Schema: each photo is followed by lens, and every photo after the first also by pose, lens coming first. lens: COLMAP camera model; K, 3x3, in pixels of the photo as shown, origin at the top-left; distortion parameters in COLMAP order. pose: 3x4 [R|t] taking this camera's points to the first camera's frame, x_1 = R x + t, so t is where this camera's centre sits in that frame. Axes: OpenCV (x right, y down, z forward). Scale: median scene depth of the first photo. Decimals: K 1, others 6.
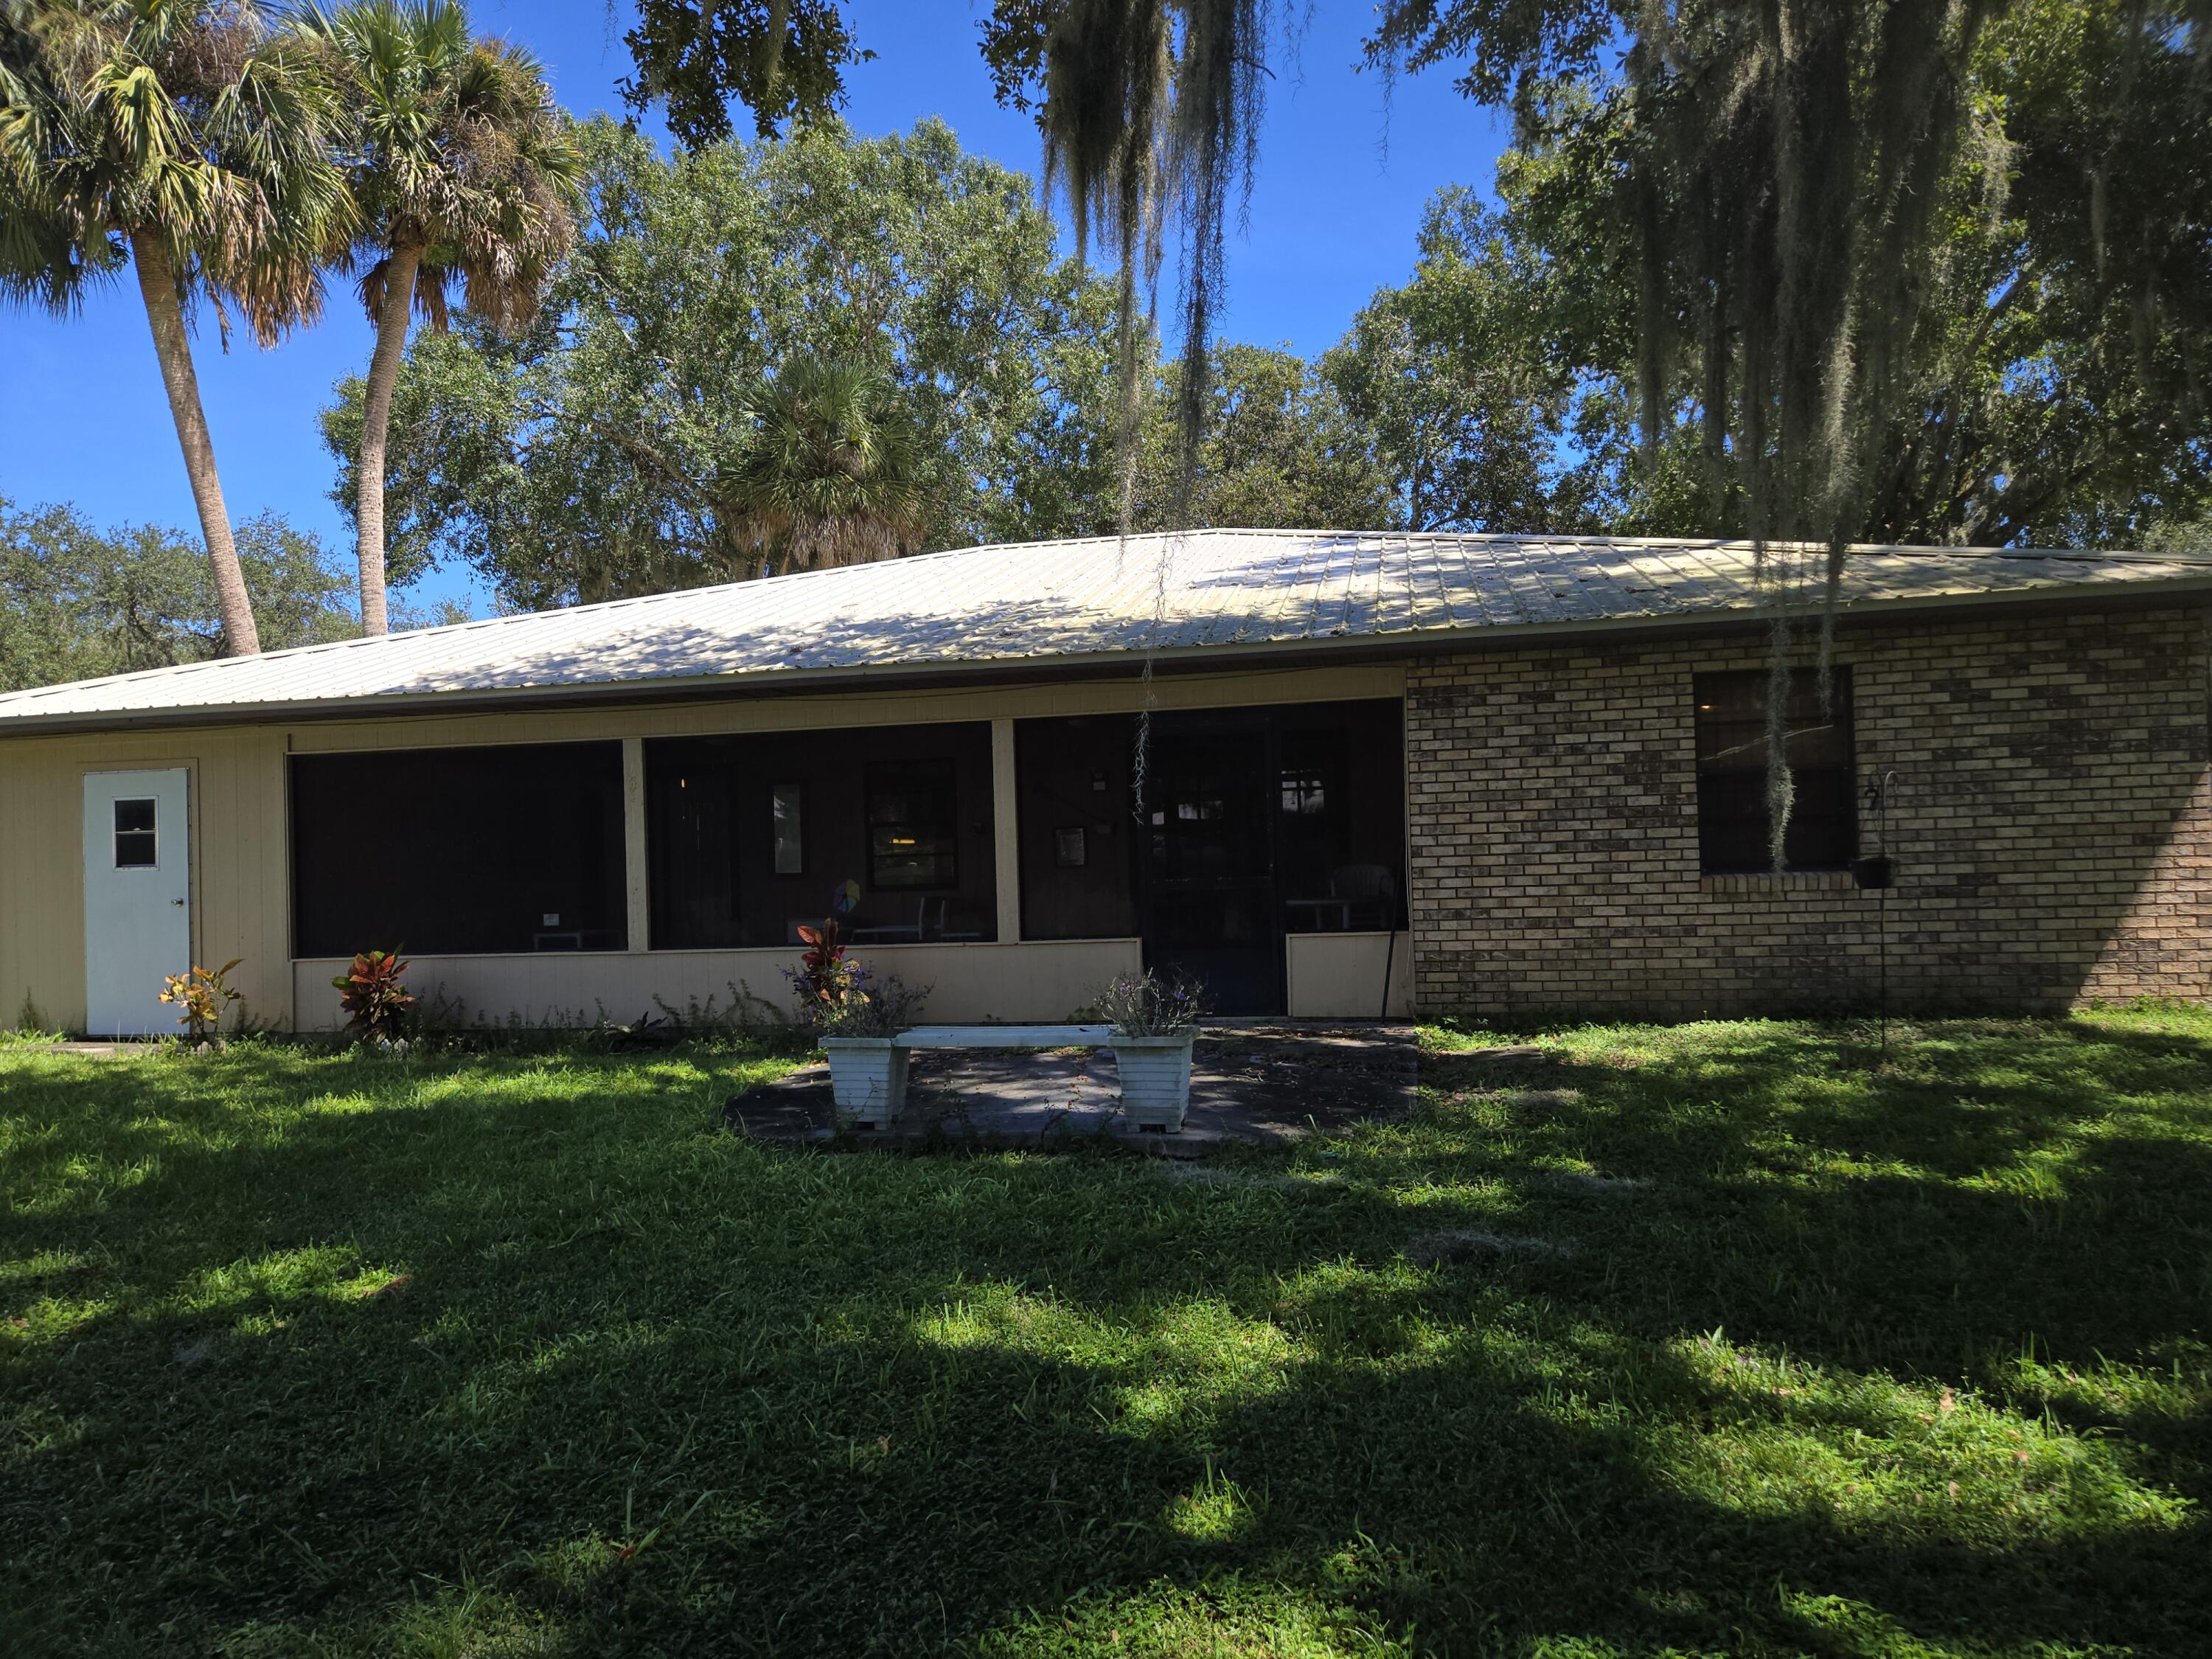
lens RADIAL K [[1464.3, 0, 1106.0], [0, 1464.3, 829.5], [0, 0, 1]] dist [0.063244, -0.000586]
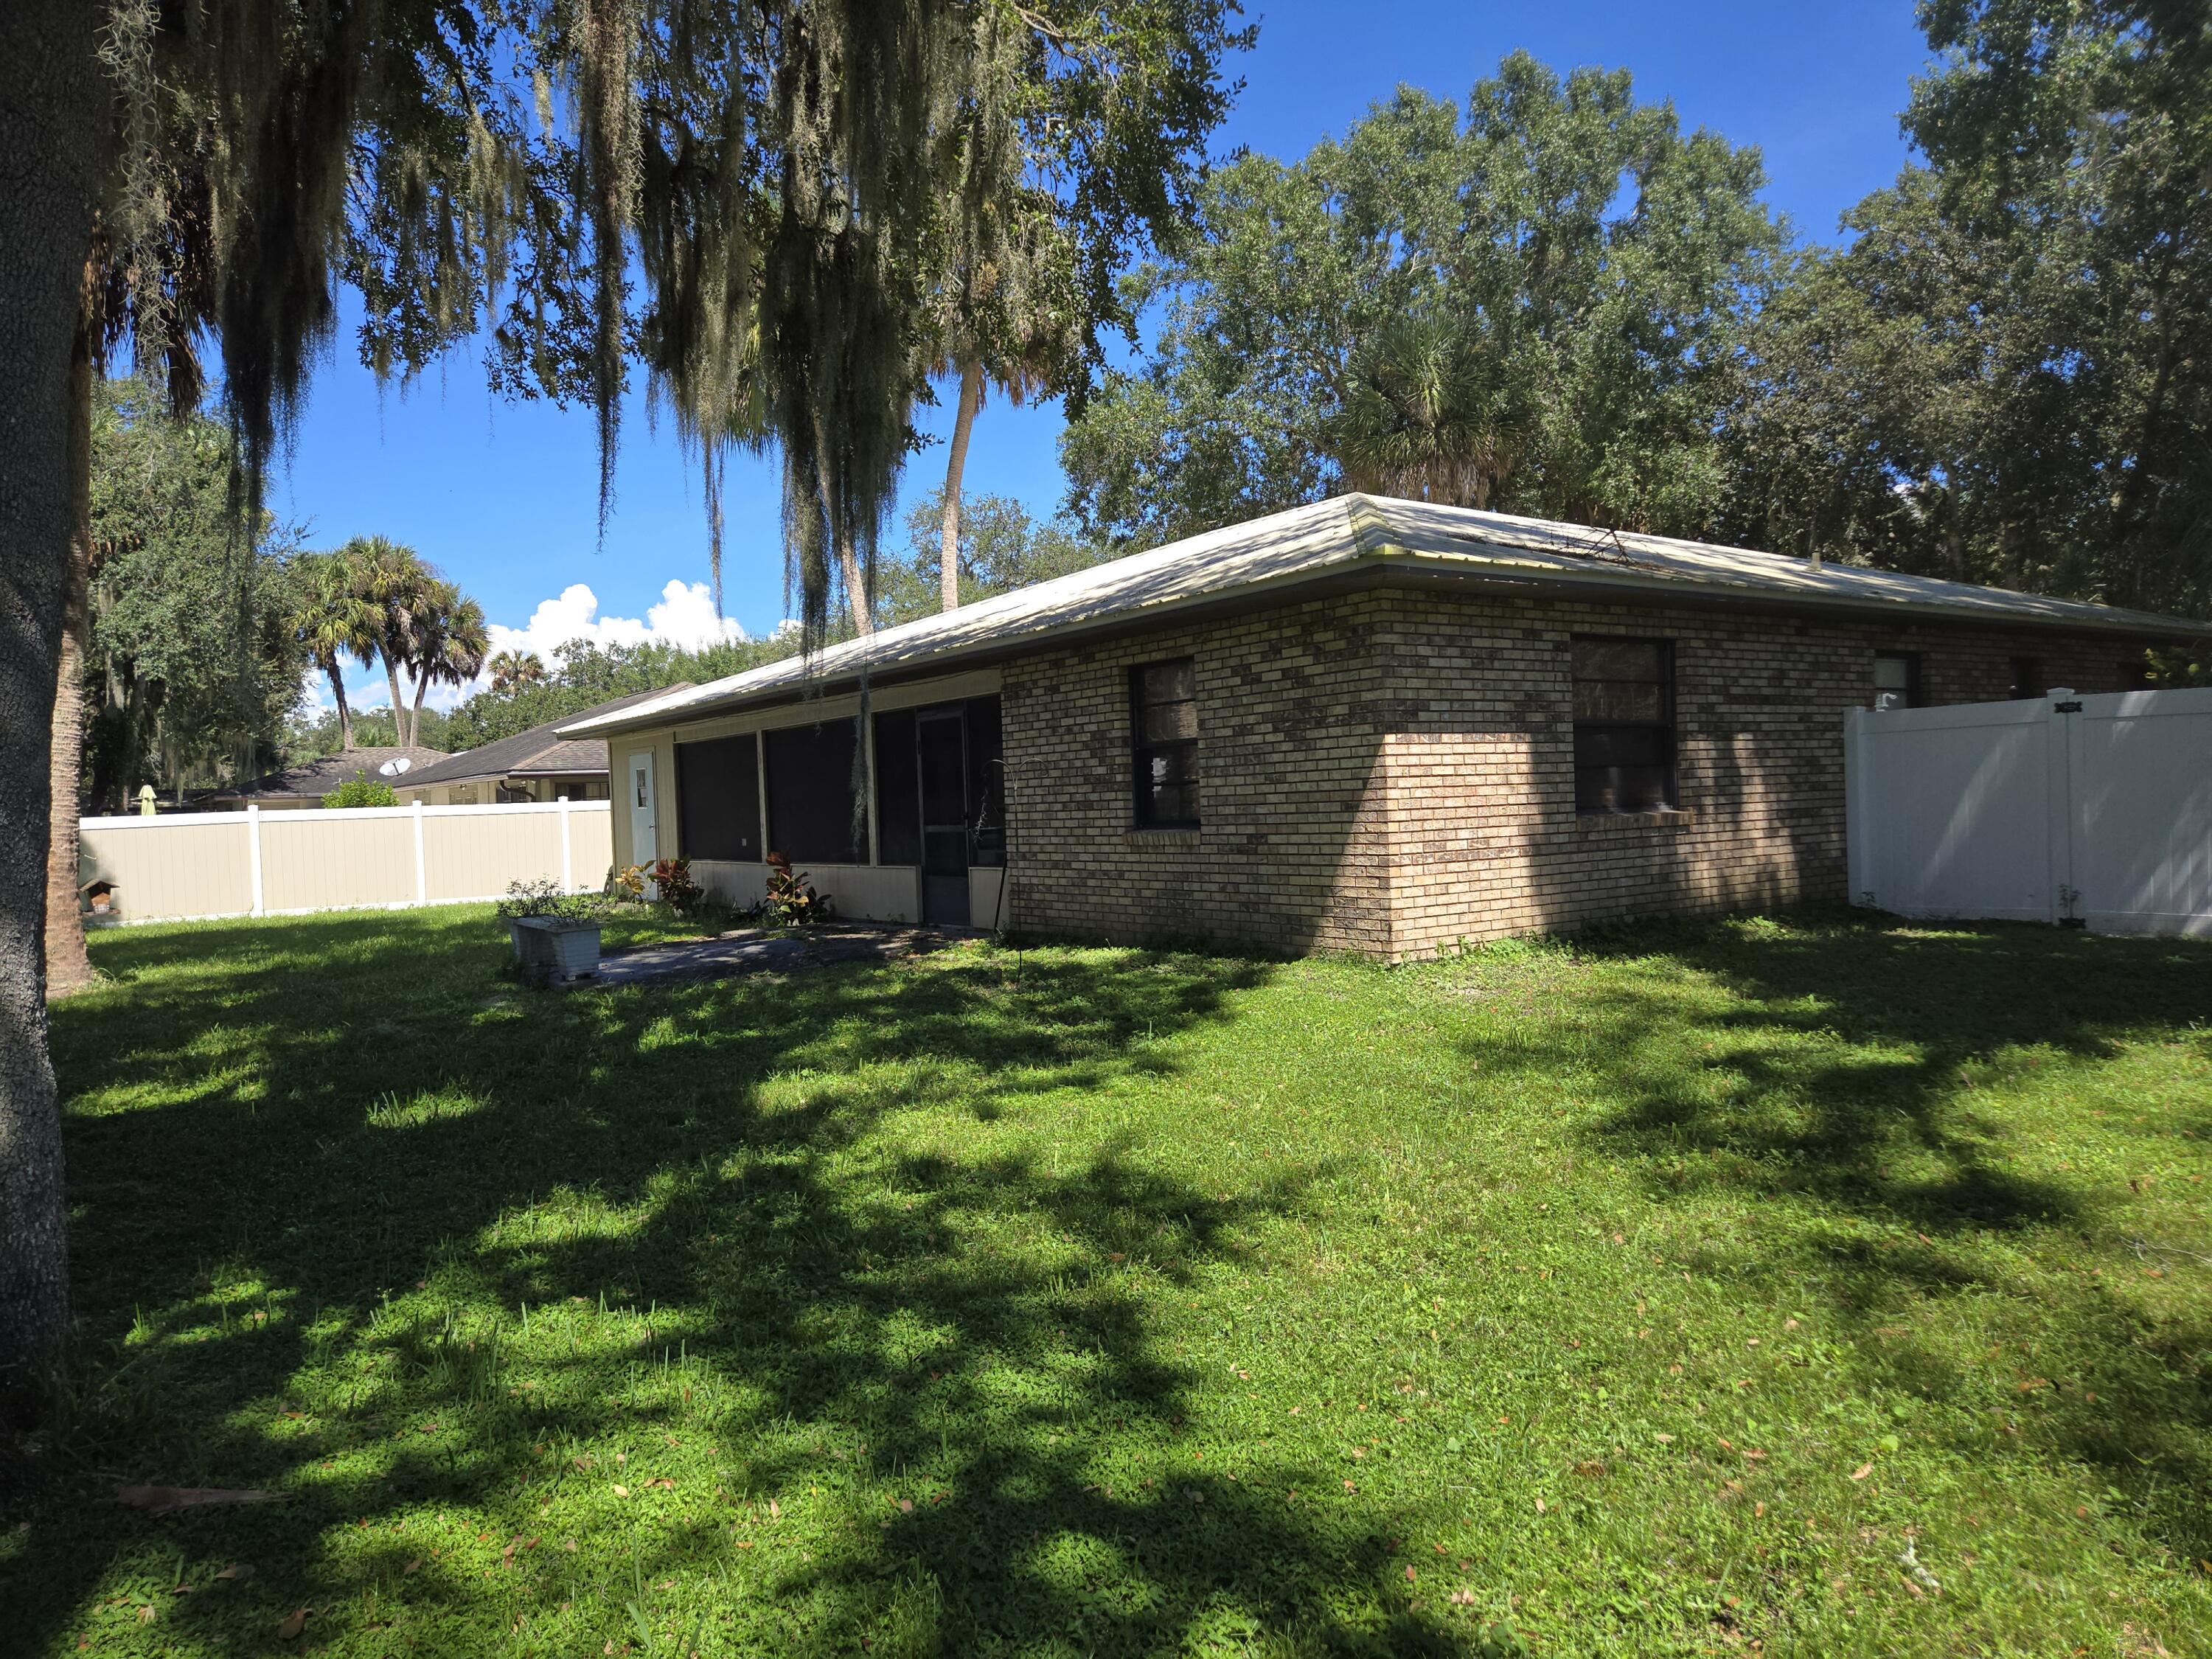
lens RADIAL K [[1464.3, 0, 1106.0], [0, 1464.3, 829.5], [0, 0, 1]] dist [0.063244, -0.000586]
pose [[0.726210, 0.017908, -0.687239, 1.220395], [0.031295, 0.997763, 0.059069, -0.042438], [0.686760, -0.064403, 0.724026, 0.101857]]
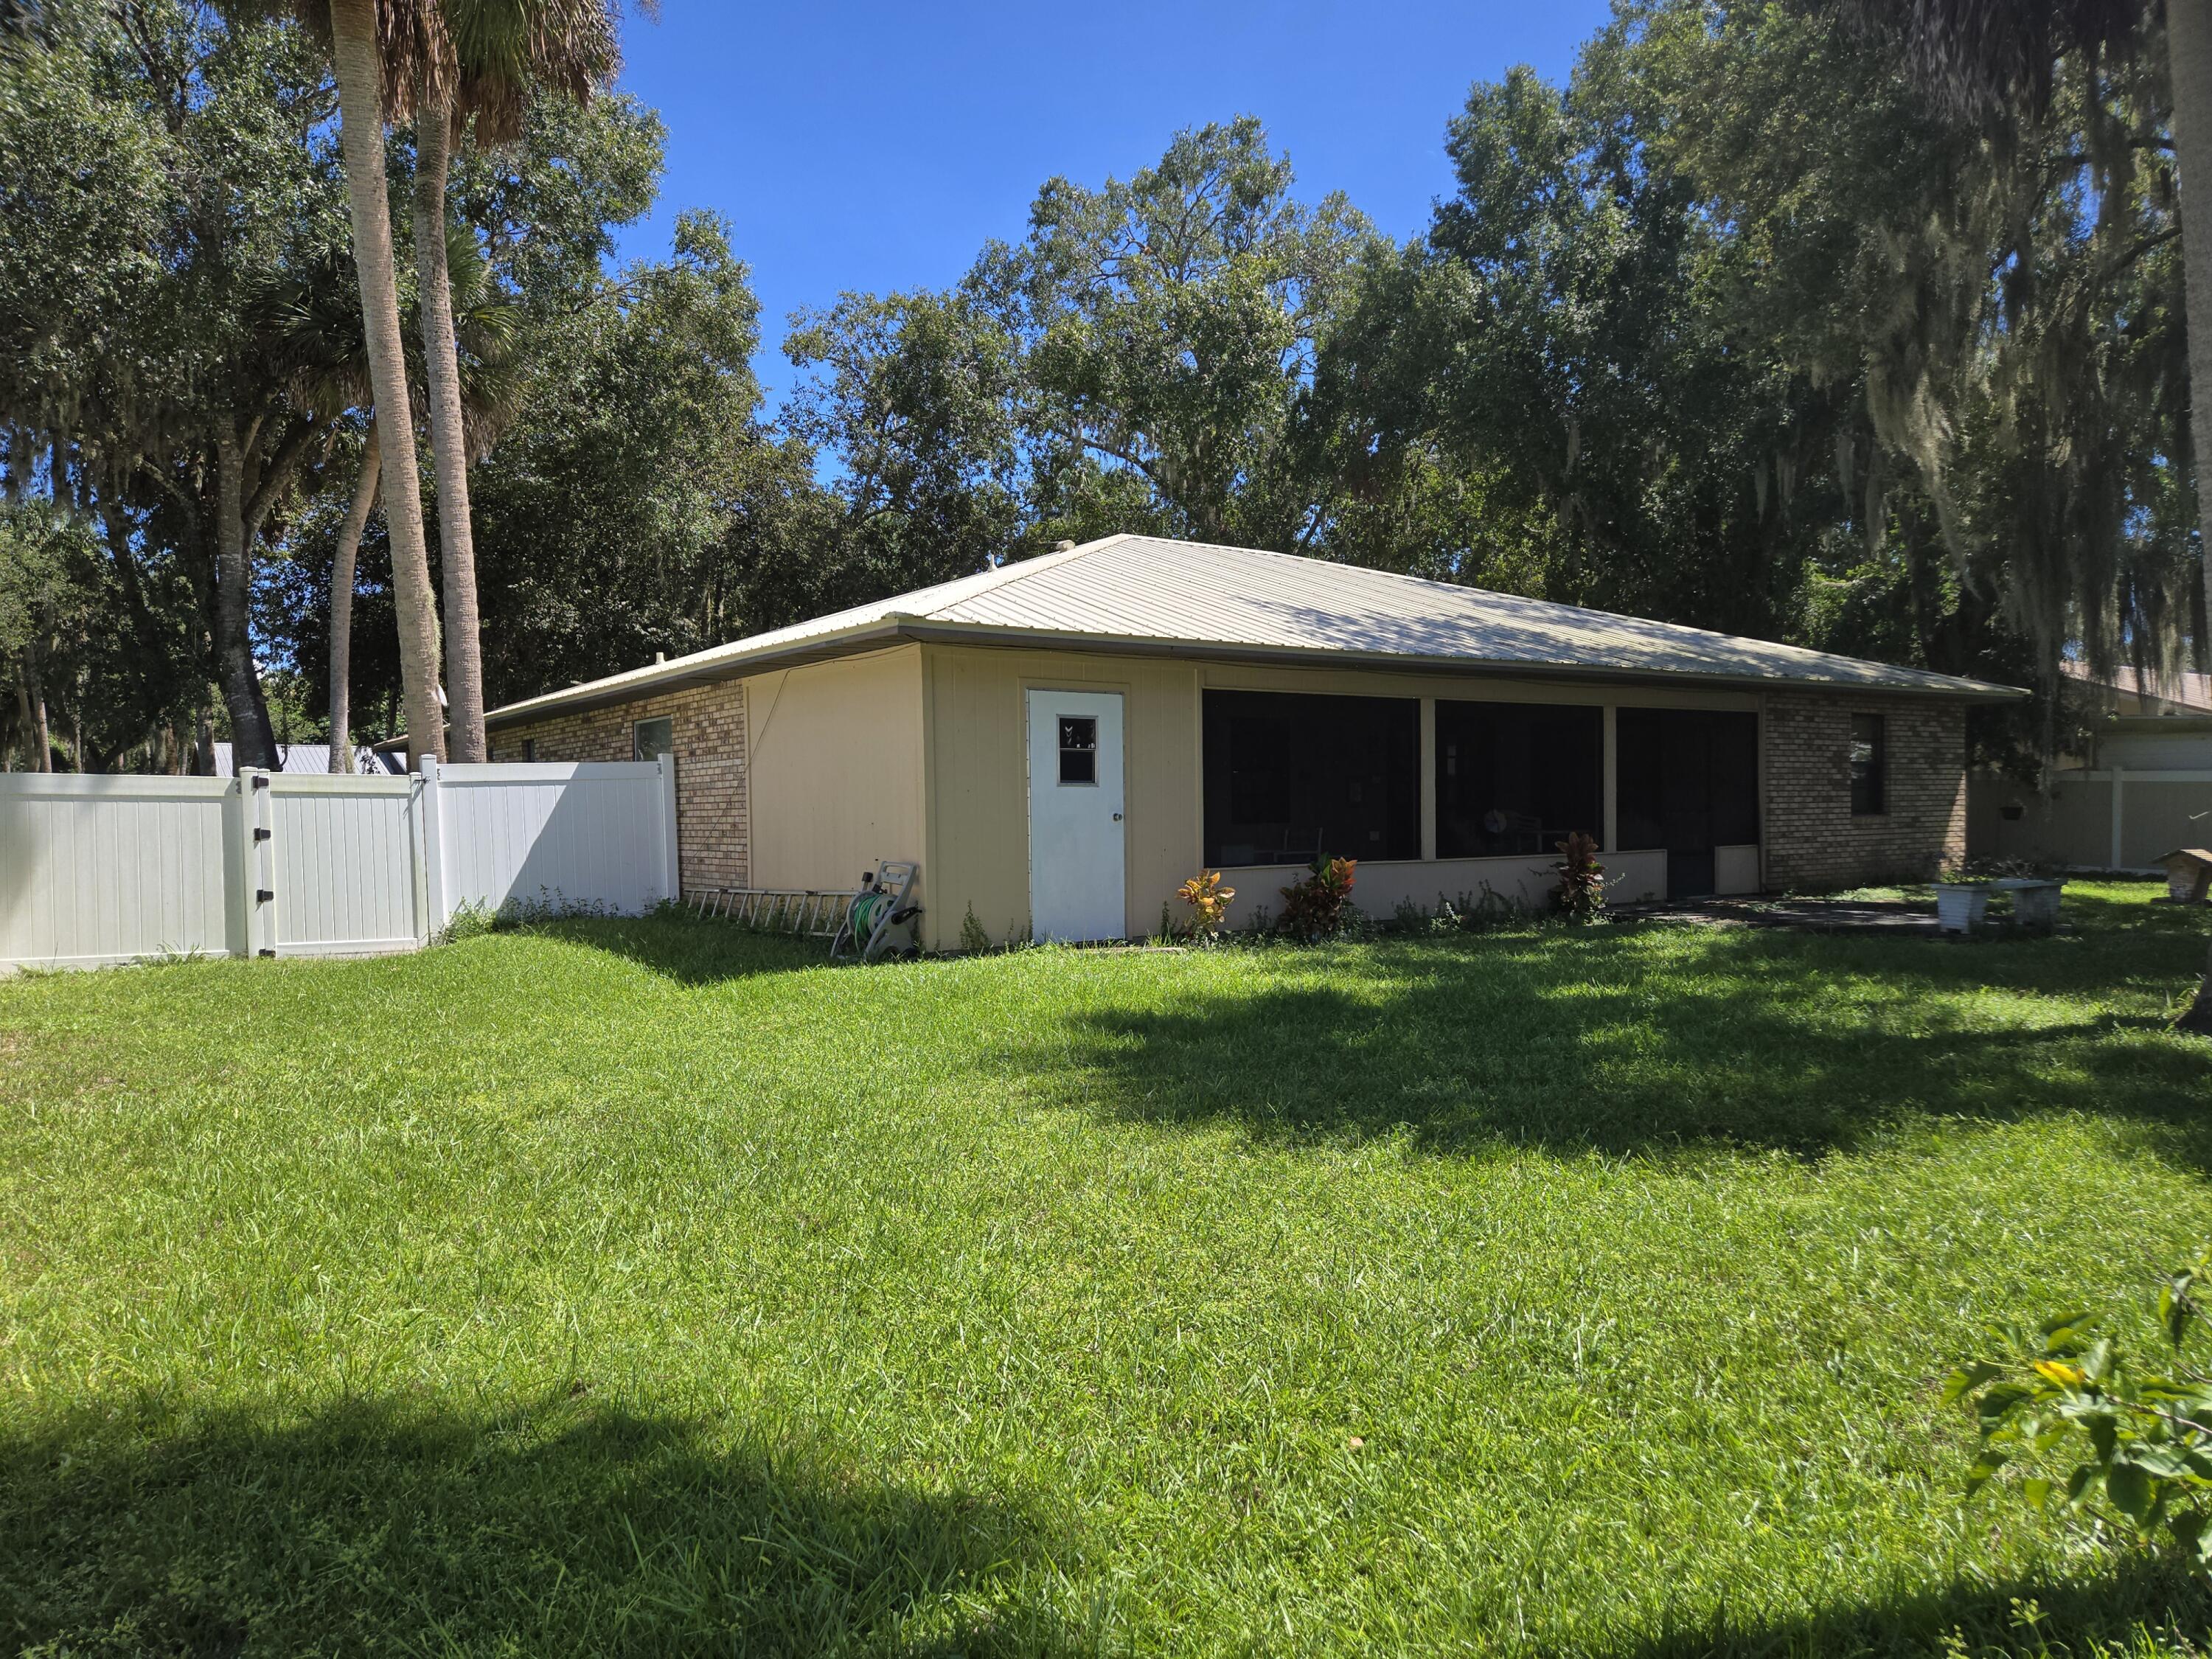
lens RADIAL K [[1464.3, 0, 1106.0], [0, 1464.3, 829.5], [0, 0, 1]] dist [0.063244, -0.000586]
pose [[0.689018, 0.013564, 0.724617, -1.692231], [-0.027687, 0.999588, 0.007615, 0.060767], [-0.724215, -0.025309, 0.689110, 0.344873]]
